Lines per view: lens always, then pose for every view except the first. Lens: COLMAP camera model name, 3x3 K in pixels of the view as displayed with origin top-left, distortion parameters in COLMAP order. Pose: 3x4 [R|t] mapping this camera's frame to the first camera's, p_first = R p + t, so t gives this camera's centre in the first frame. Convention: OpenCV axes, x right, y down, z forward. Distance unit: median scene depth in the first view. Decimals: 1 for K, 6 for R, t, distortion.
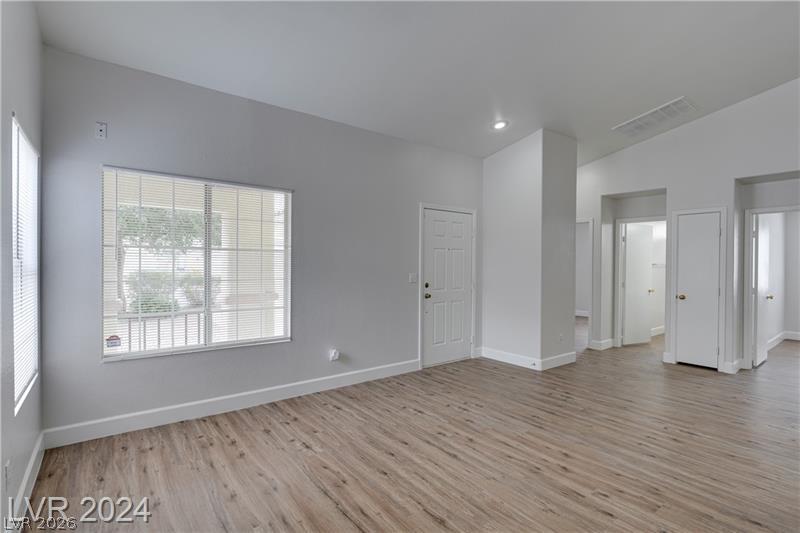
lens RADIAL K [[382.0, 0, 397.8], [0, 382.0, 266.8], [0, 0, 1]] dist [-0.000348, -0.000117]
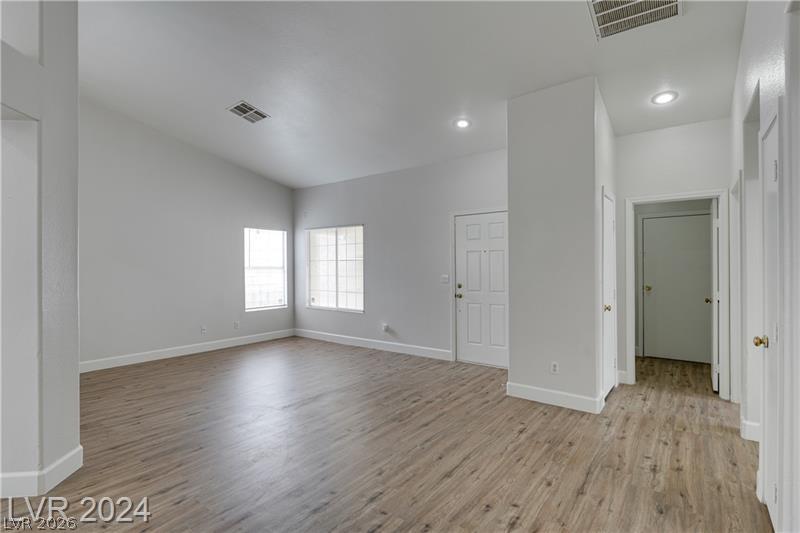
lens RADIAL K [[382.0, 0, 402.5], [0, 382.0, 266.4], [0, 0, 1]] dist [-0.000348, -0.000117]
pose [[0.258326, -0.019099, -0.965869, 1.307007], [-0.010401, 0.999692, -0.022550, 0.022831], [0.966002, 0.015871, 0.258047, 0.681438]]
